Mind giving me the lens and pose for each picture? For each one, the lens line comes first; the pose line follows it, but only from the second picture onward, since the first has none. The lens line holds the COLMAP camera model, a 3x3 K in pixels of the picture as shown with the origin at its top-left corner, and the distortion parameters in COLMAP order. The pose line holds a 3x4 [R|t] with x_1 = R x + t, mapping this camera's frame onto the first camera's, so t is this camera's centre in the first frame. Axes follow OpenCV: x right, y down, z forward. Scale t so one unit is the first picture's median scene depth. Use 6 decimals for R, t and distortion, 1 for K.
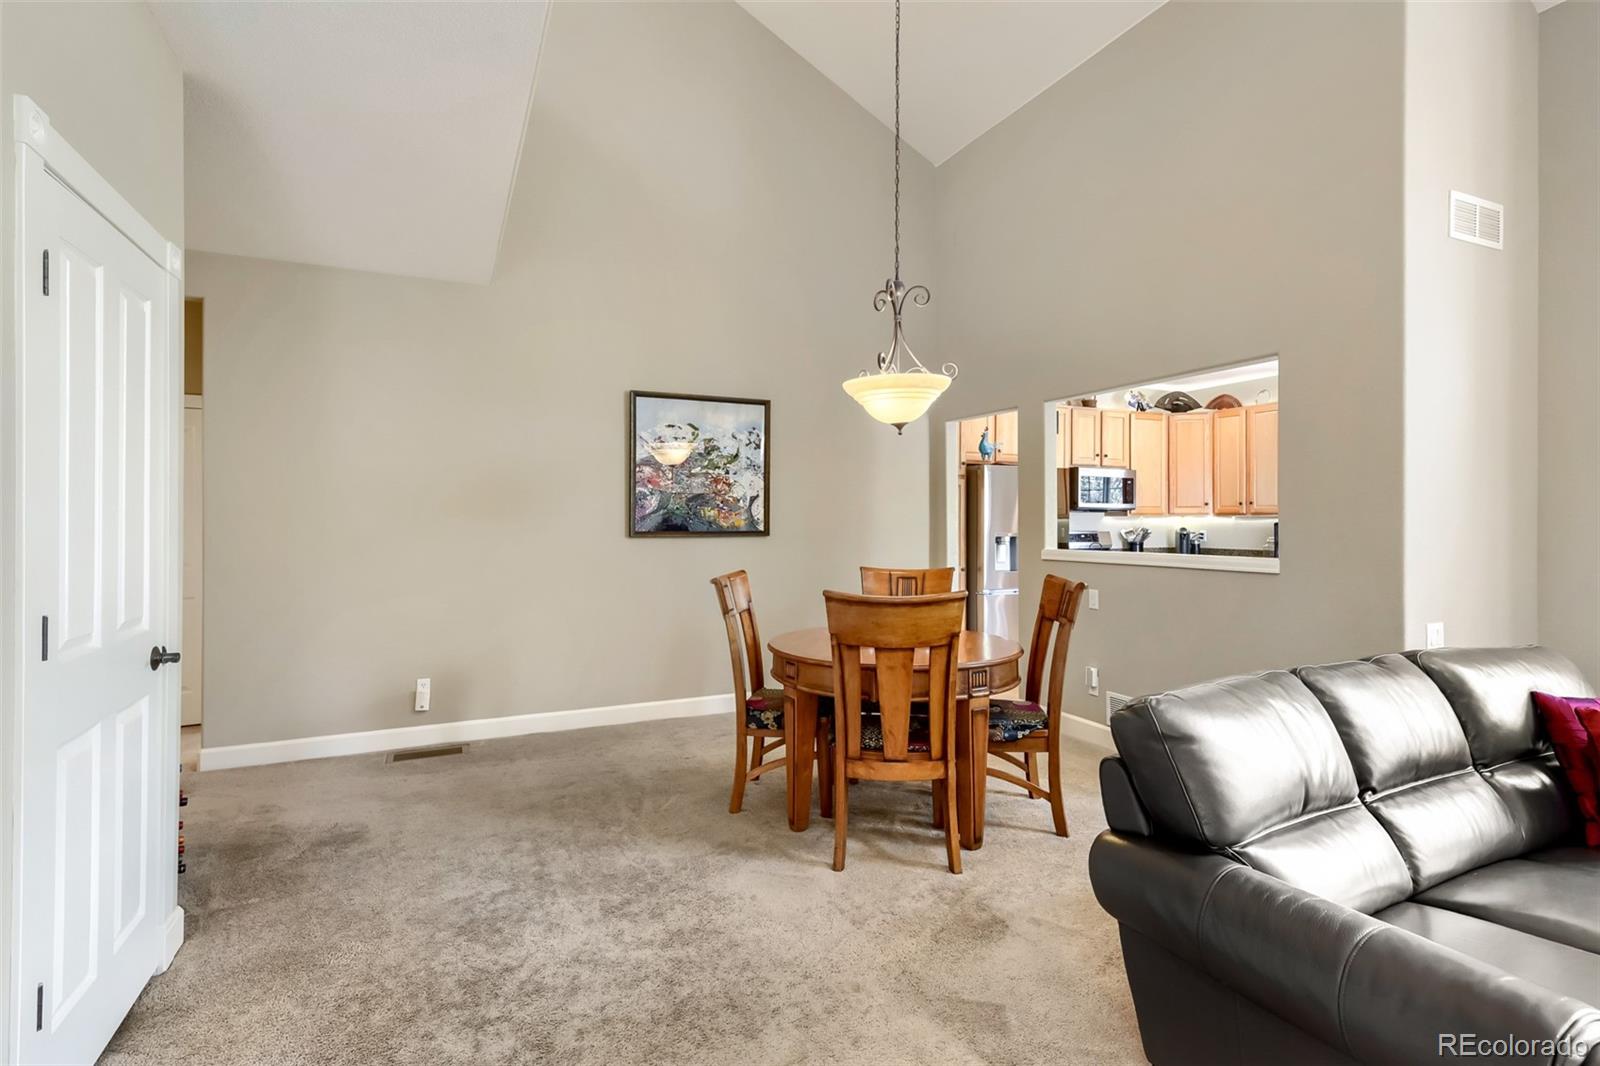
lens RADIAL K [[774.7, 0, 797.2], [0, 774.7, 515.0], [0, 0, 1]] dist [0.012607, 0.000044]
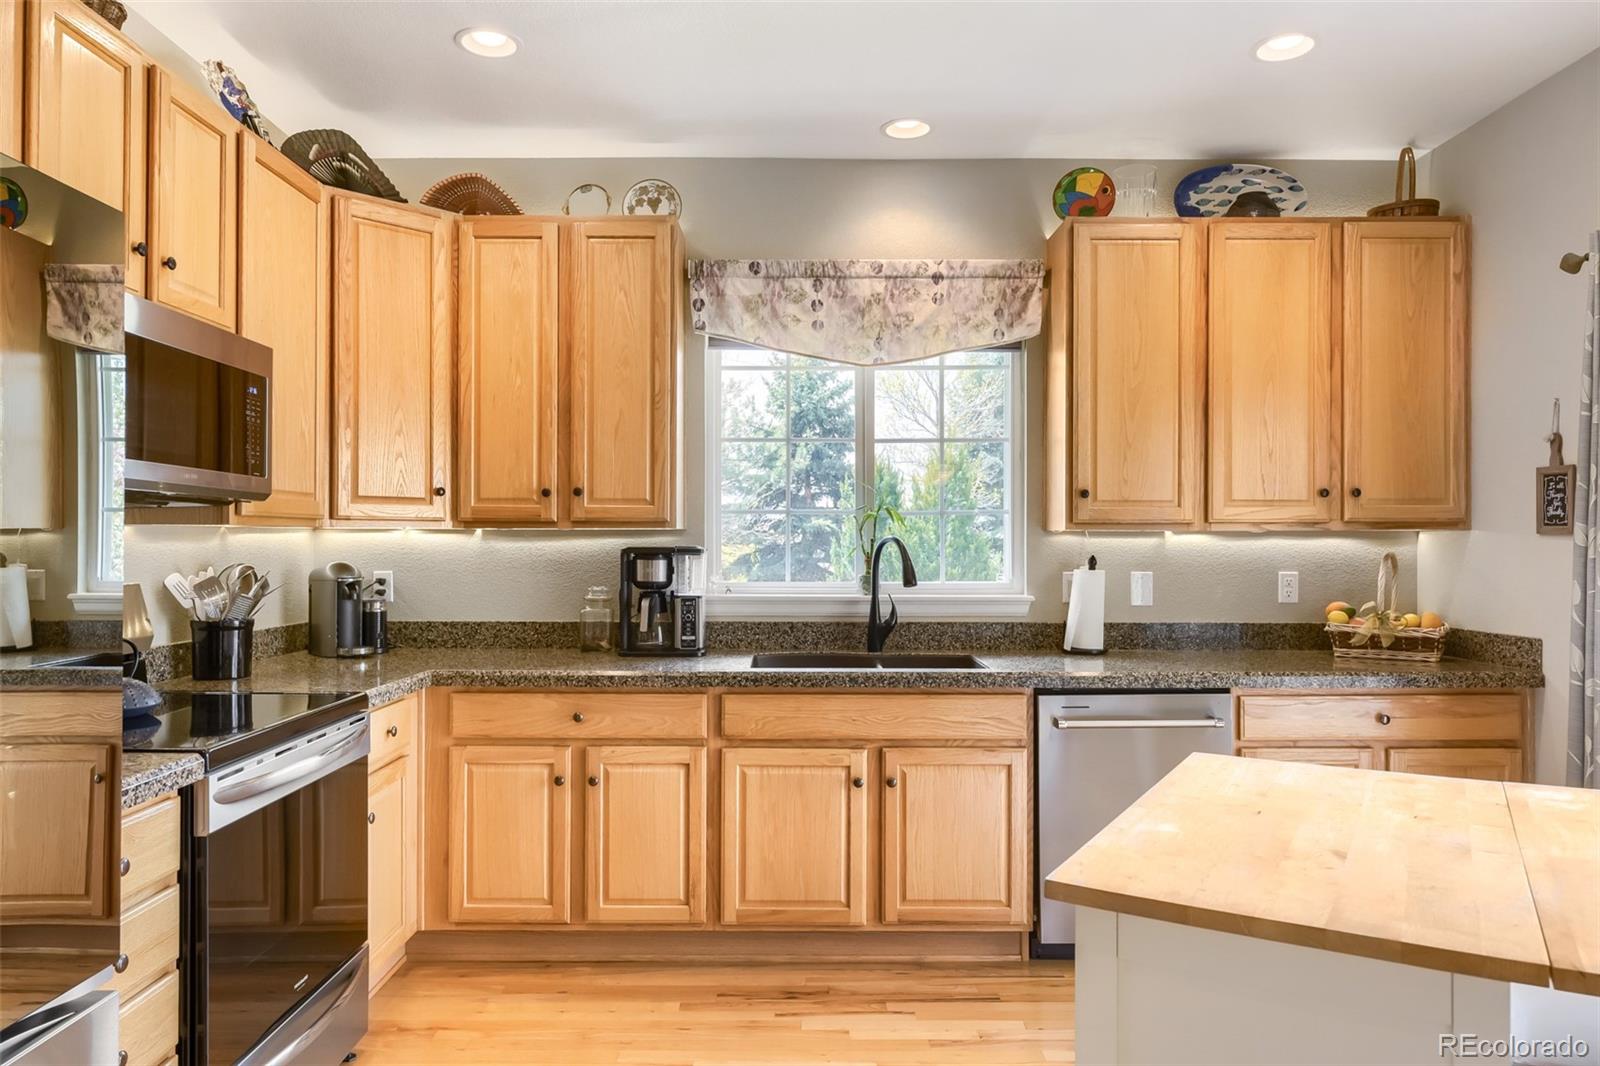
lens RADIAL K [[1056.9, 0, 800.0], [0, 1056.9, 533.0], [0, 0, 1]] dist [0.003515, 0.000325]
pose [[0.416288, 0.007116, 0.909205, 0.430747], [-0.008733, 0.999955, -0.003828, 0.009033], [-0.909191, -0.006347, 0.416331, 1.582201]]
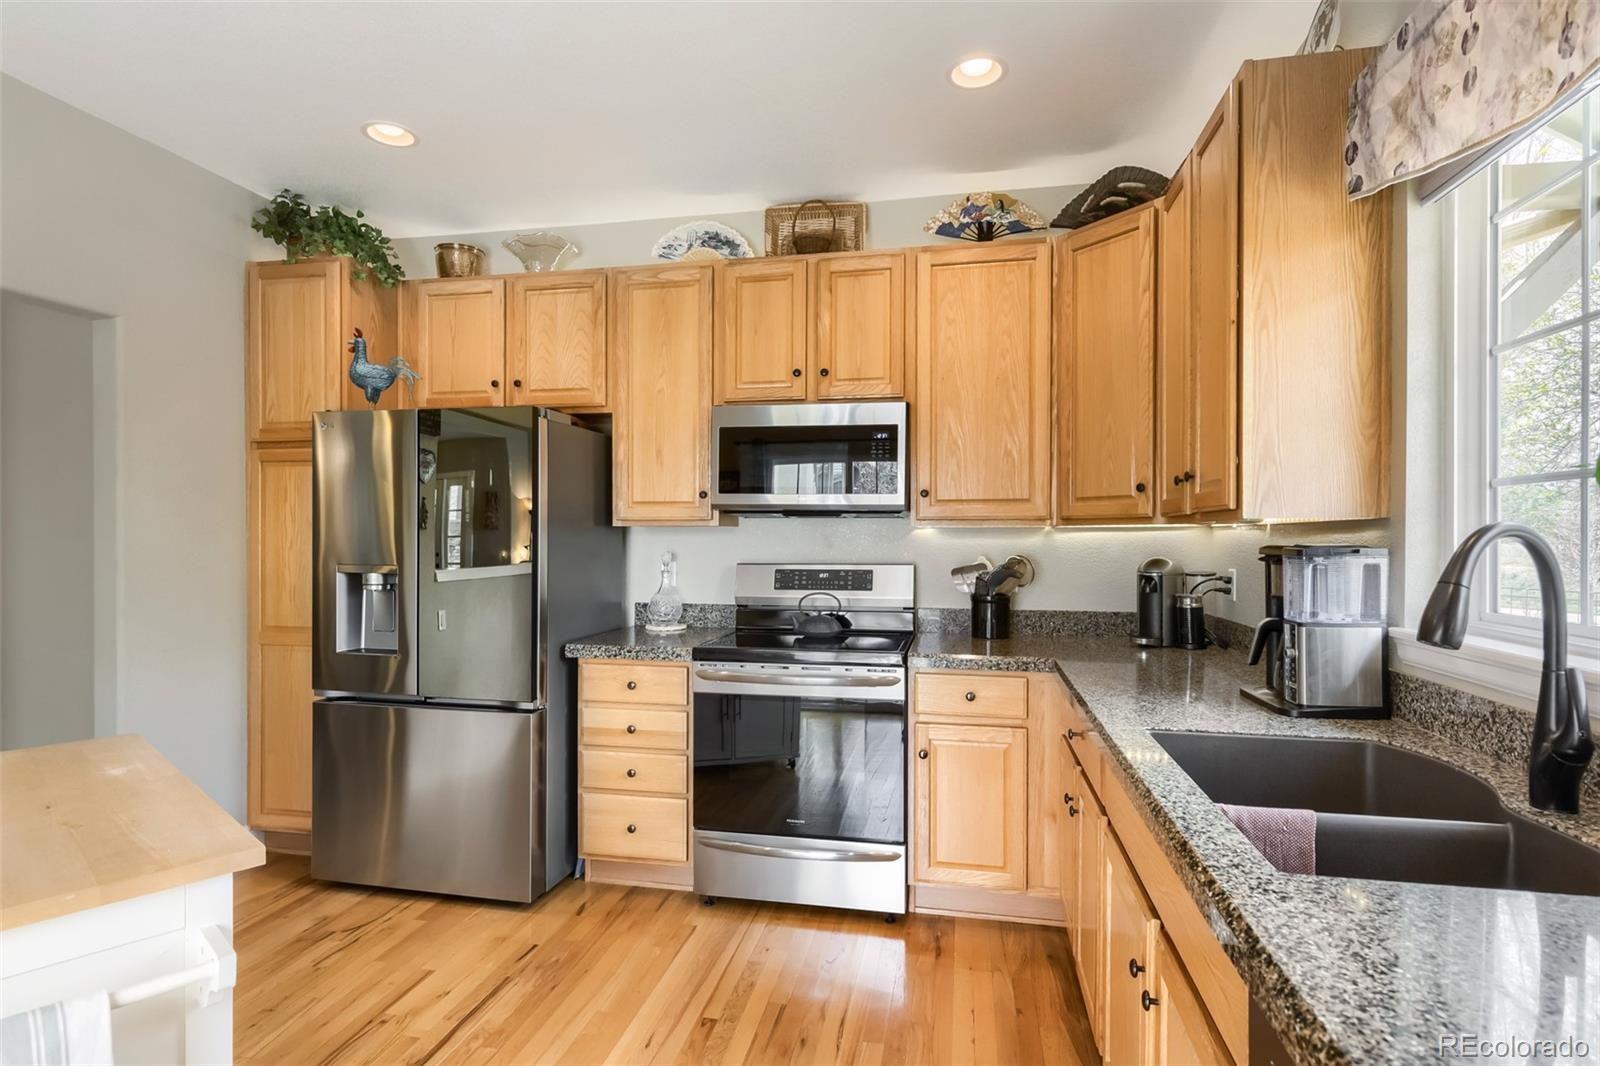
lens RADIAL K [[810.5, 0, 802.2], [0, 810.5, 539.1], [0, 0, 1]] dist [0.002477, 0.000000]
pose [[0.810097, 0.003112, -0.586287, 1.429697], [0.003008, 0.999951, 0.009465, 0.008669], [0.586288, -0.009431, 0.810048, 1.506668]]
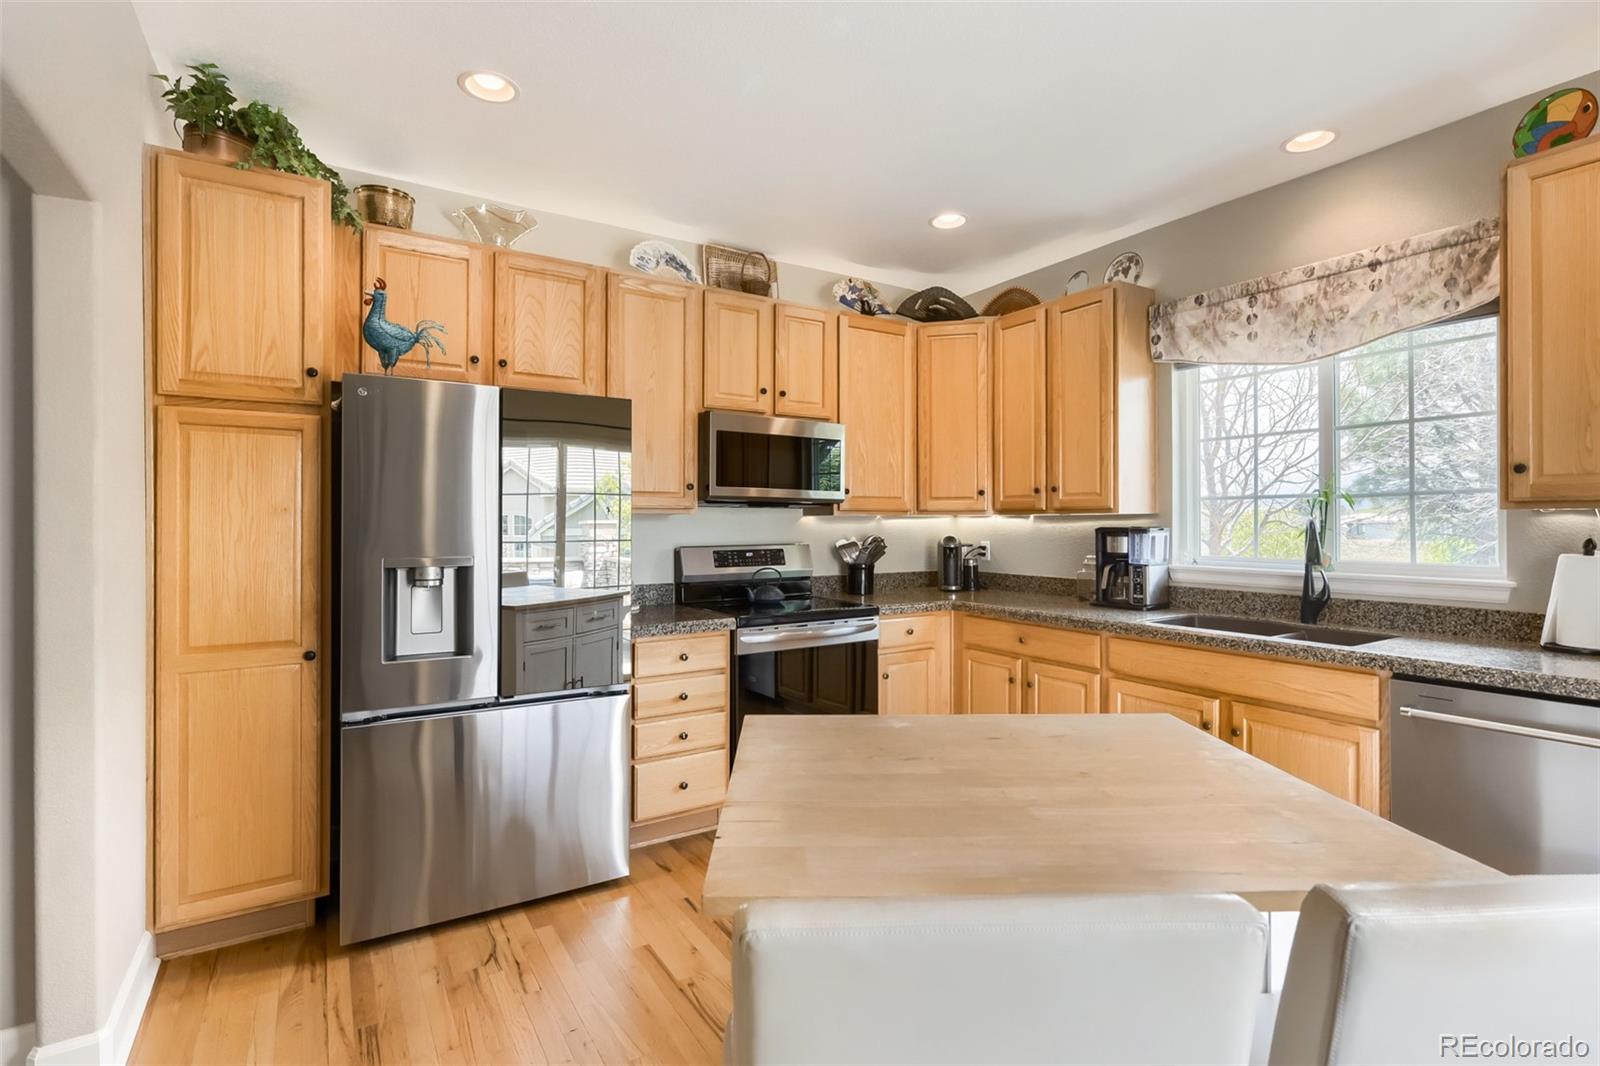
lens RADIAL K [[750.0, 0, 793.7], [0, 750.0, 517.7], [0, 0, 1]] dist [0.000346, -0.000481]
pose [[0.991359, -0.001123, 0.131174, 0.777901], [0.000935, 0.999998, 0.001495, 0.005500], [-0.131175, -0.001359, 0.991358, 1.191511]]
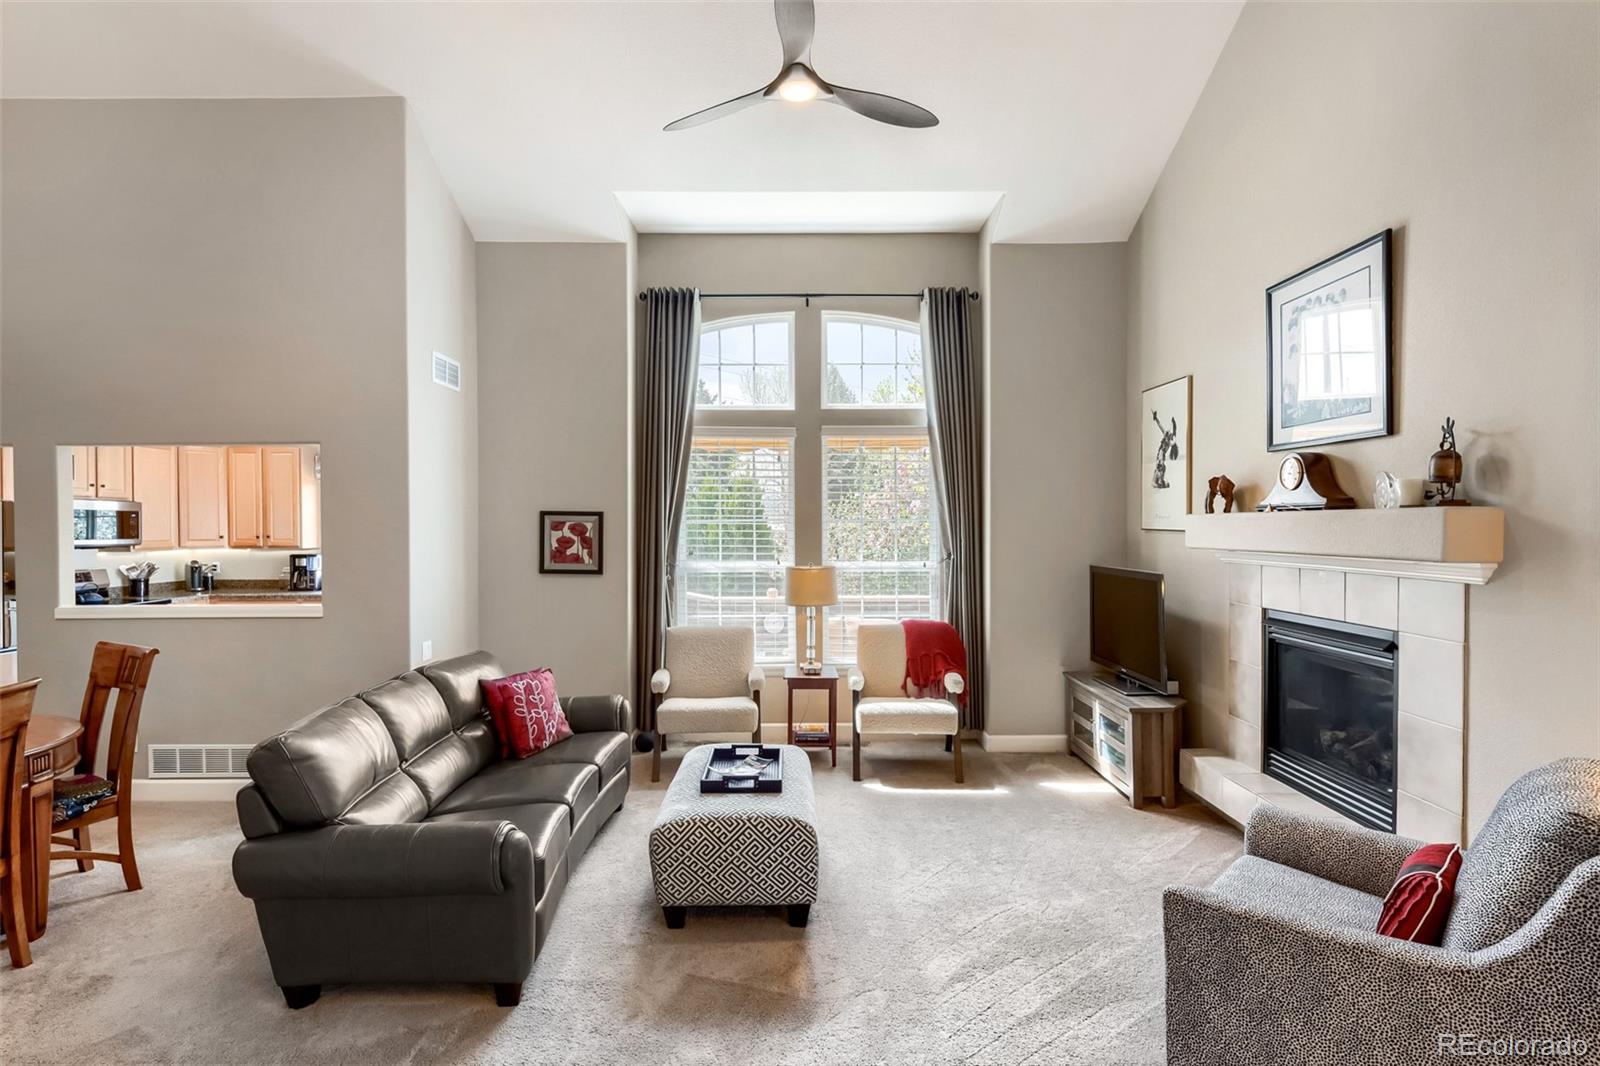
lens RADIAL K [[810.5, 0, 802.2], [0, 810.5, 539.1], [0, 0, 1]] dist [0.002477, 0.000000]
pose [[0.412885, -0.020772, 0.910546, -0.278581], [-0.004115, 0.999687, 0.024672, -0.094362], [-0.910774, -0.013934, 0.412670, -0.273066]]
